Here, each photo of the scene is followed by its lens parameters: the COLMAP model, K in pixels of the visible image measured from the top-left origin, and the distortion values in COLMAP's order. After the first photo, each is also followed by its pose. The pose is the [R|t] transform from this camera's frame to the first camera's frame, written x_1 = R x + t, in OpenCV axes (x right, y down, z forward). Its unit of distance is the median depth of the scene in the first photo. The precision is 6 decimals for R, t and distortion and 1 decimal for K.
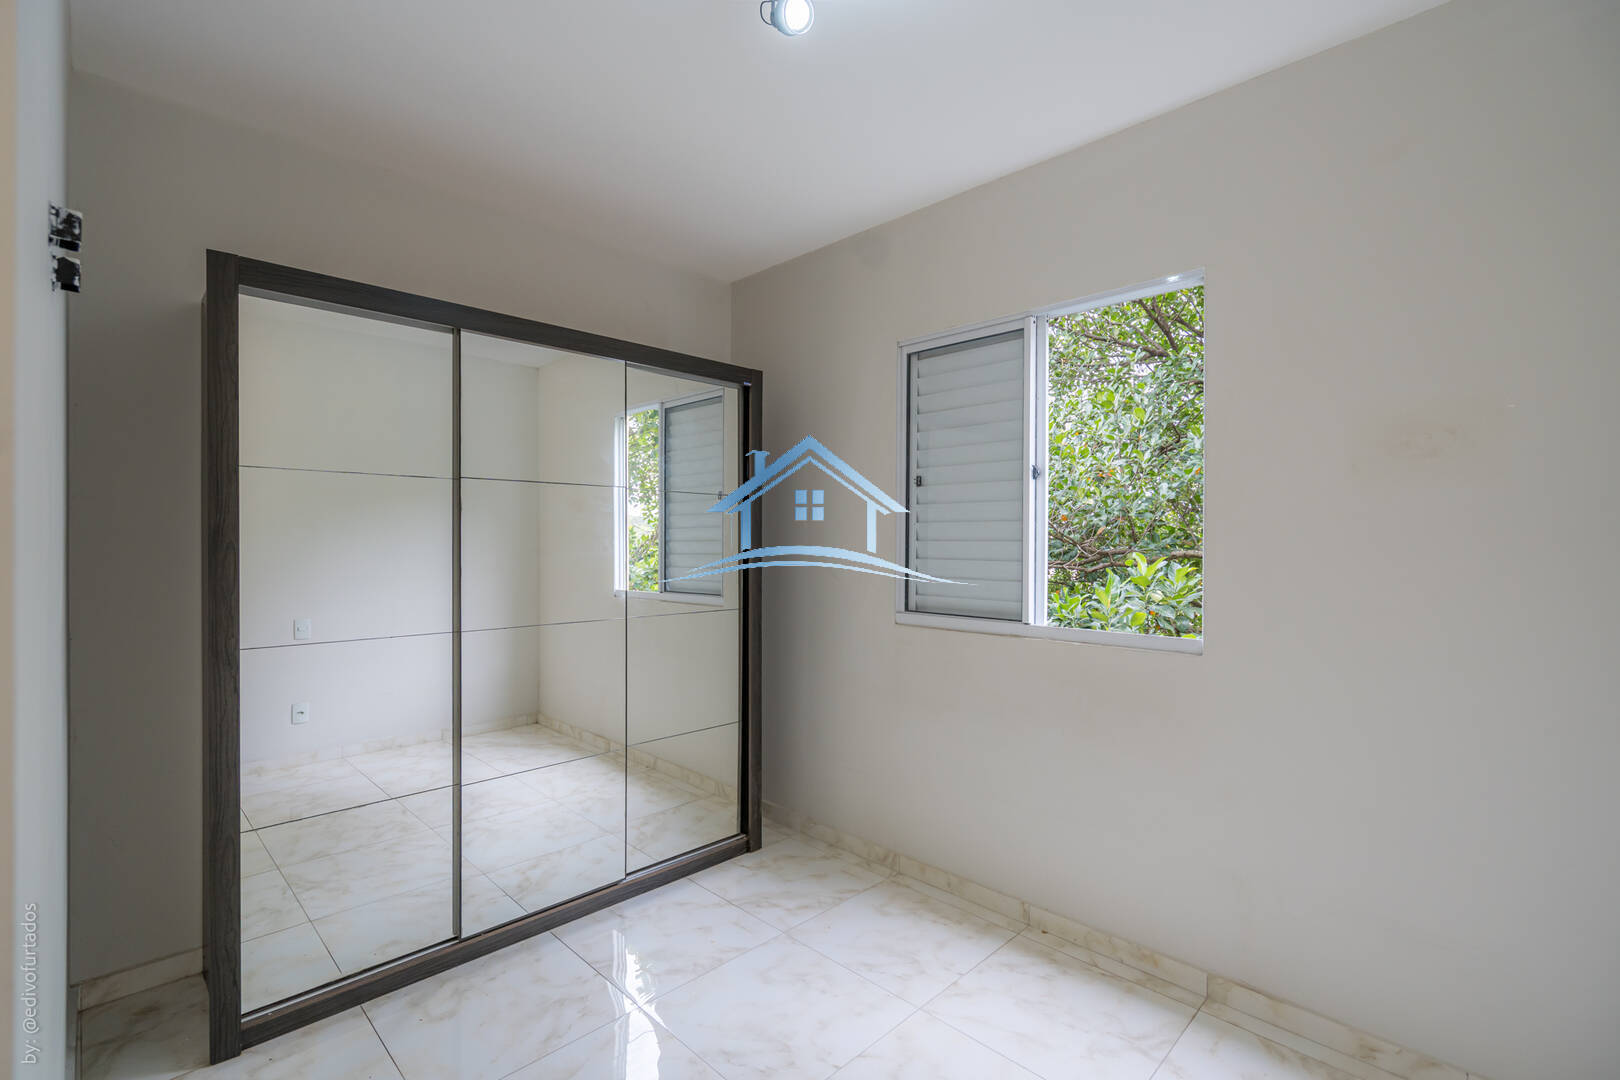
lens RADIAL K [[726.5, 0, 807.7], [0, 726.5, 540.3], [0, 0, 1]] dist [-0.003843, 0.000181]
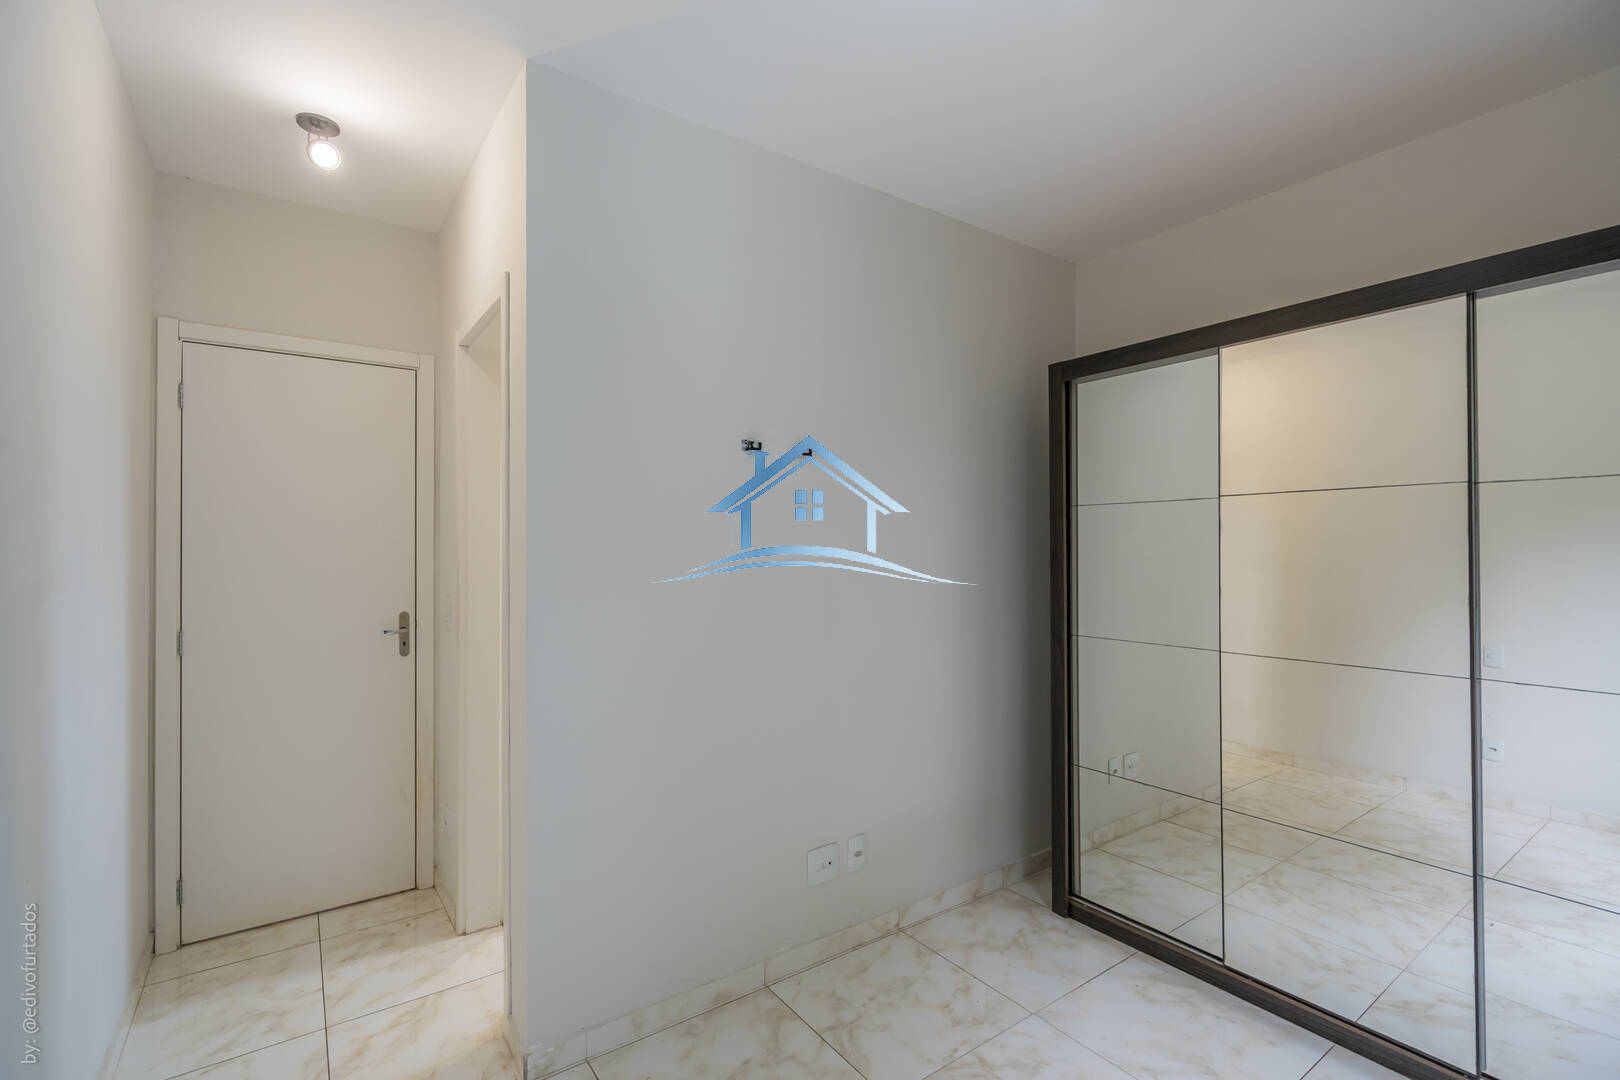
lens RADIAL K [[726.5, 0, 807.7], [0, 726.5, 540.3], [0, 0, 1]] dist [-0.003843, 0.000181]
pose [[-0.163366, -0.016291, -0.986431, 0.591709], [-0.008089, 0.999852, -0.015173, -0.005330], [0.986532, 0.005501, -0.163473, 0.601967]]
